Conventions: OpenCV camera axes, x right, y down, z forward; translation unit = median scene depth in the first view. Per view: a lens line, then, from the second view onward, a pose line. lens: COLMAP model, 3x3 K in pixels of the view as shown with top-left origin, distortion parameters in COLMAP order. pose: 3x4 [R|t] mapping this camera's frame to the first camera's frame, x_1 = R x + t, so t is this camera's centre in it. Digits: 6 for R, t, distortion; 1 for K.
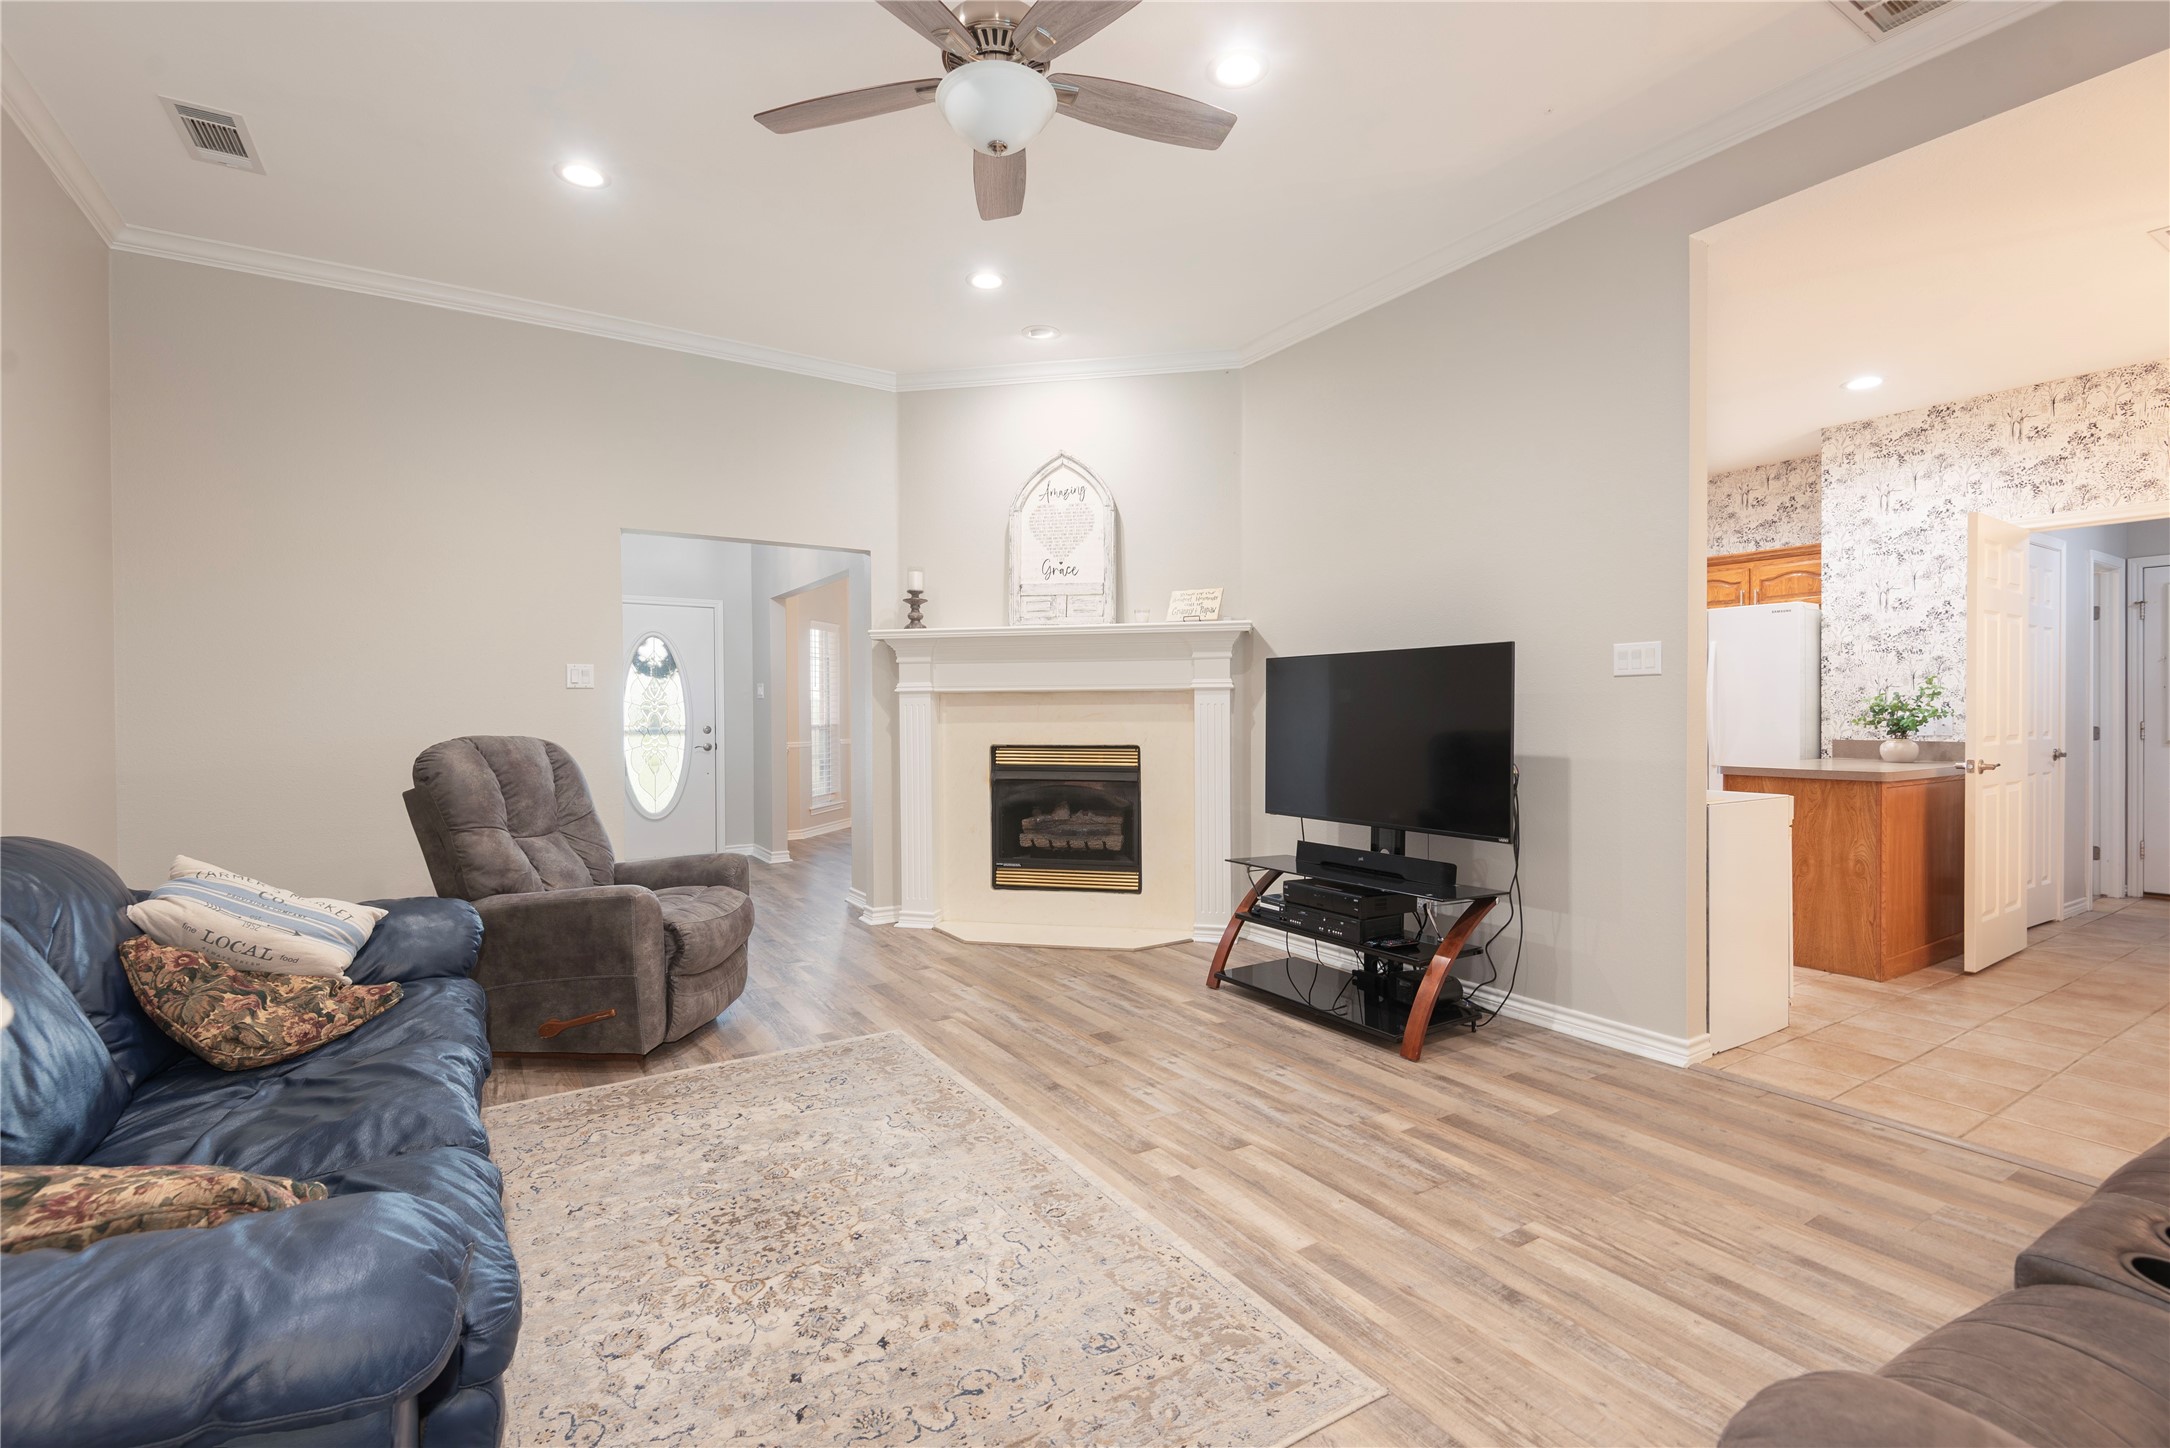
lens RADIAL K [[976.6, 0, 1082.6], [0, 976.6, 720.8], [0, 0, 1]] dist [0.029434, -0.017384]
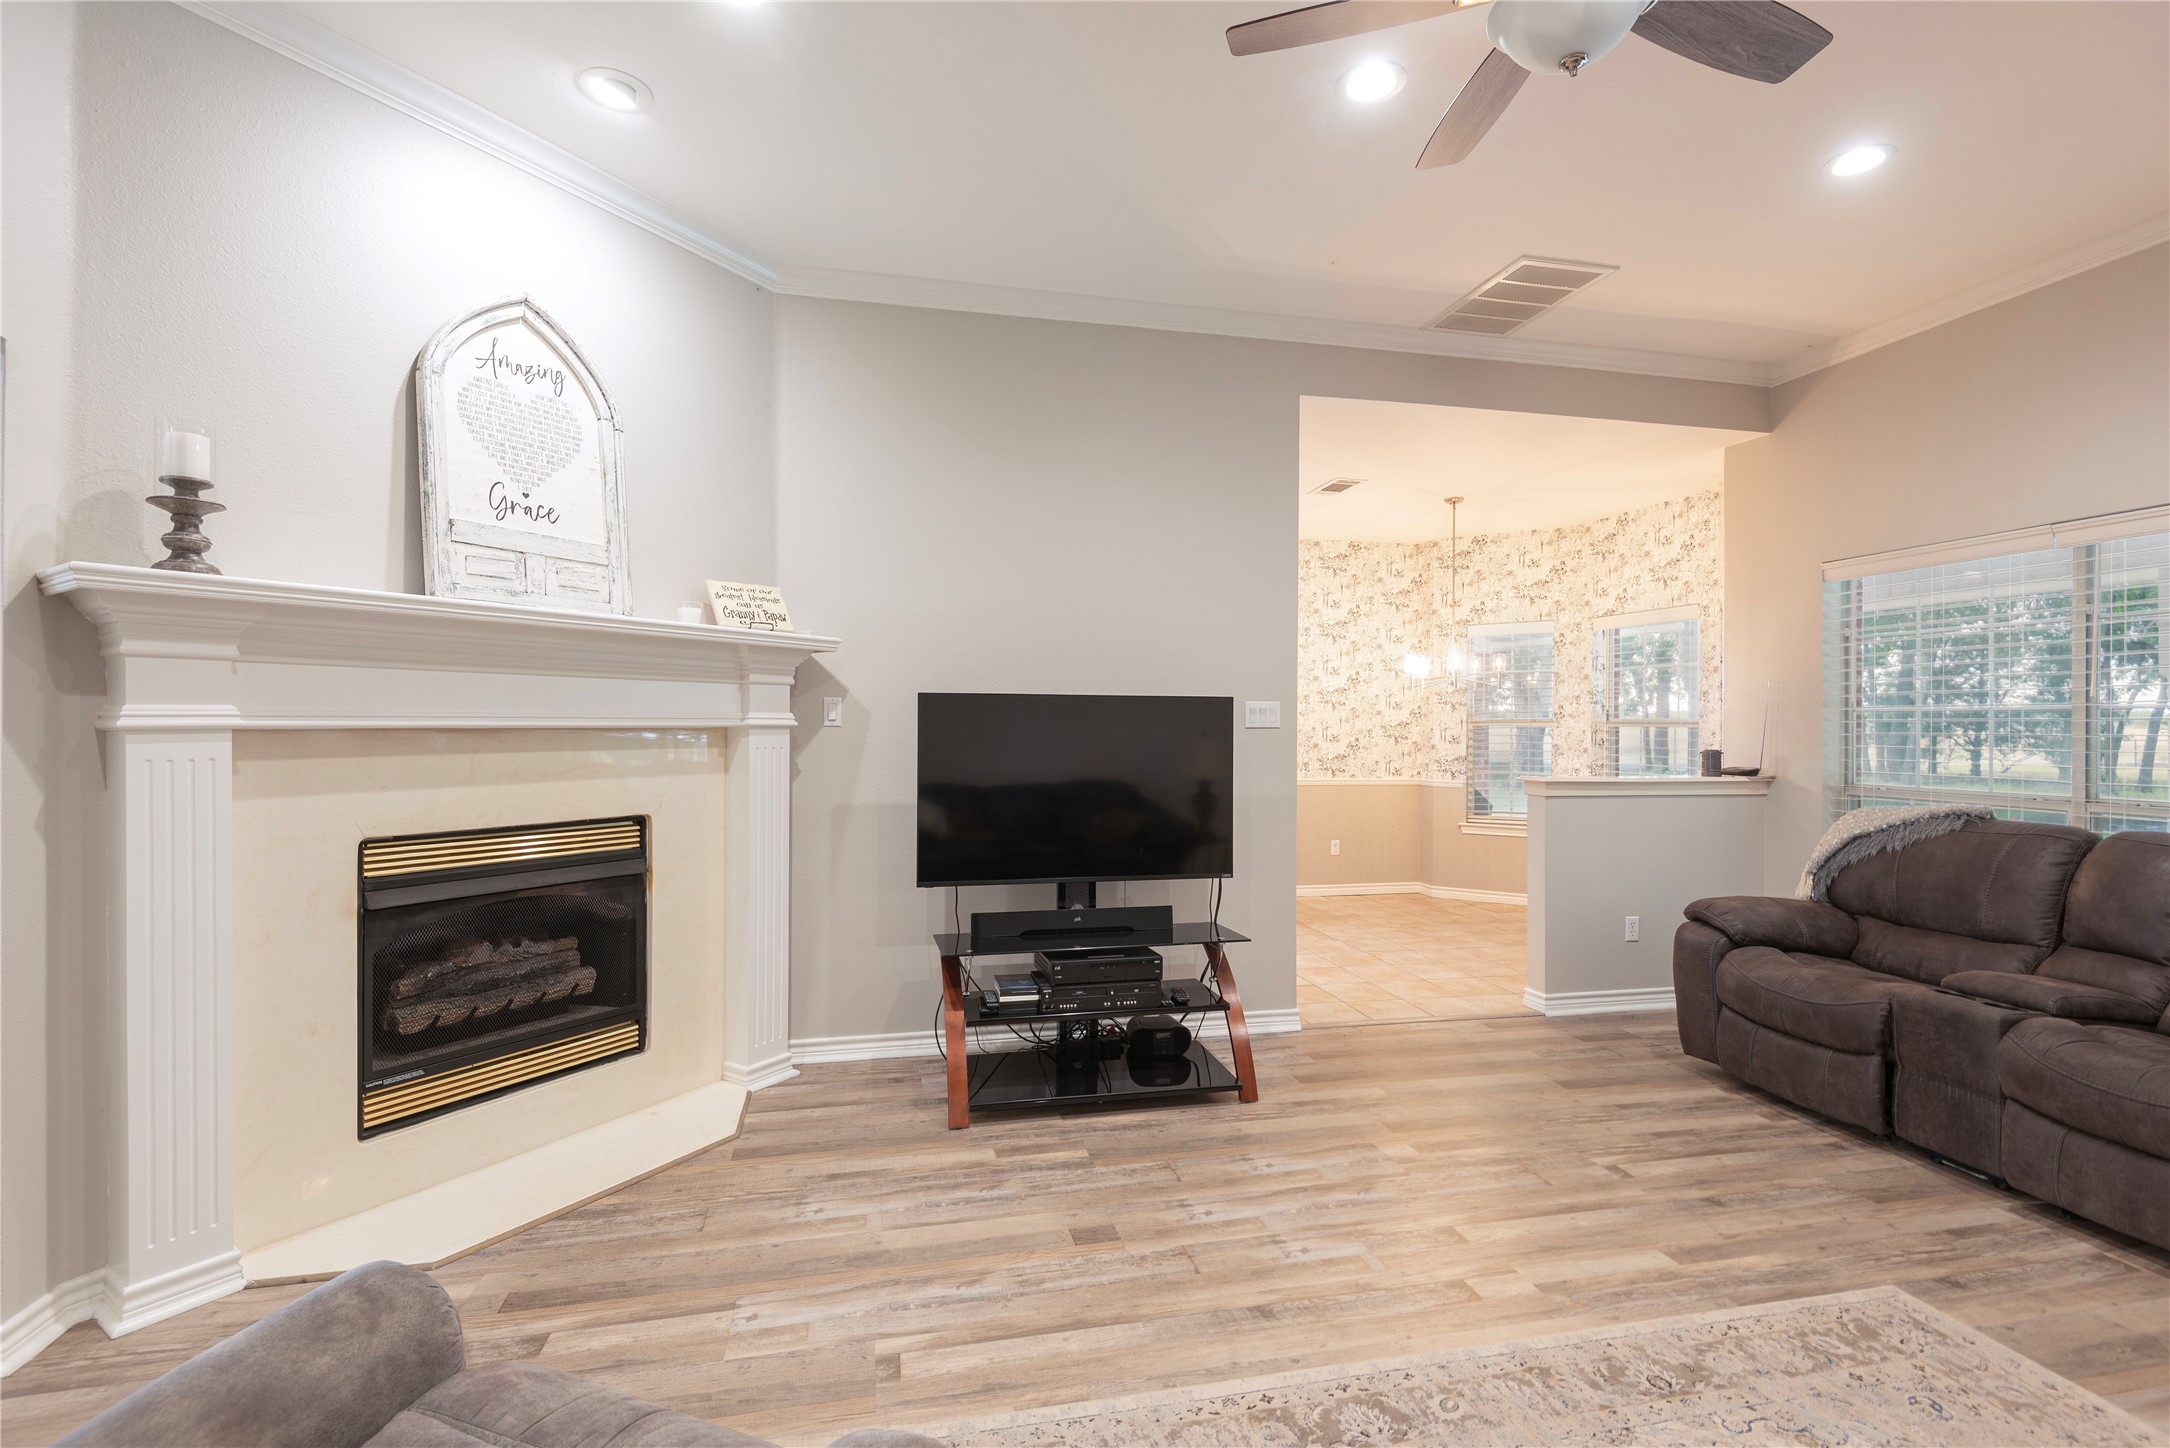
lens RADIAL K [[976.6, 0, 1079.9], [0, 976.6, 721.5], [0, 0, 1]] dist [0.029434, -0.017384]
pose [[0.335608, 0.007158, 0.941975, -0.603087], [0.002381, 0.999961, -0.008447, -0.039021], [-0.941999, 0.005078, 0.335578, 0.710756]]
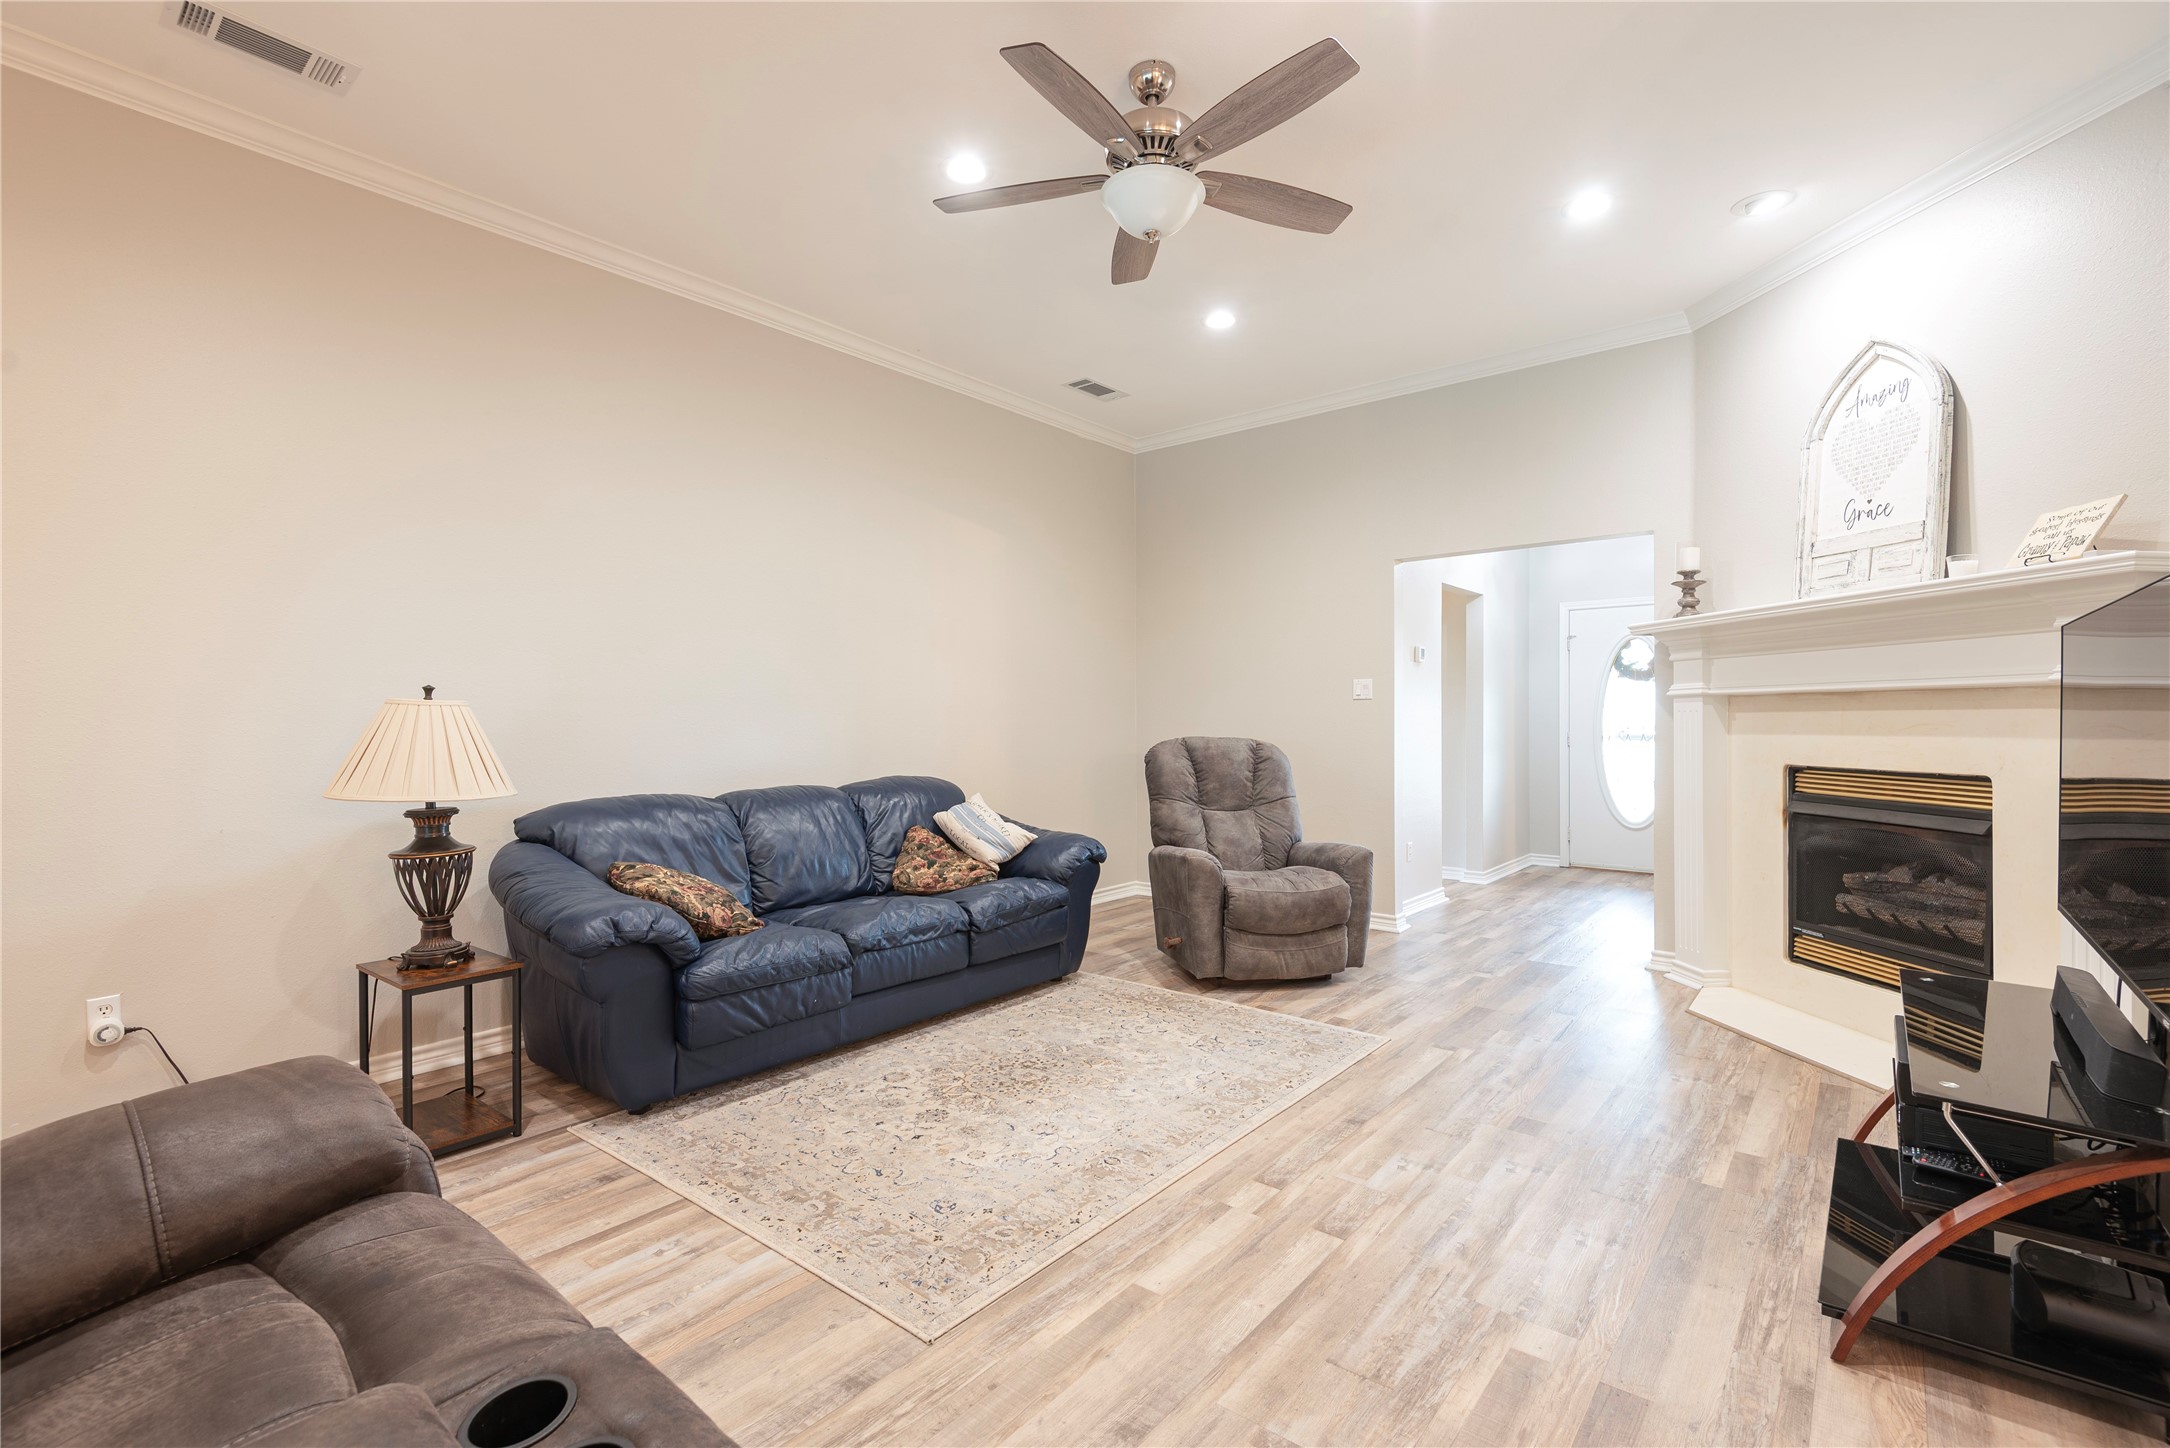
lens RADIAL K [[976.6, 0, 1075.6], [0, 976.6, 717.2], [0, 0, 1]] dist [0.029434, -0.017384]
pose [[0.309445, 0.003113, -0.950912, 0.630769], [-0.007335, 0.999973, 0.000887, -0.011223], [0.950889, 0.006701, 0.309460, 0.361172]]
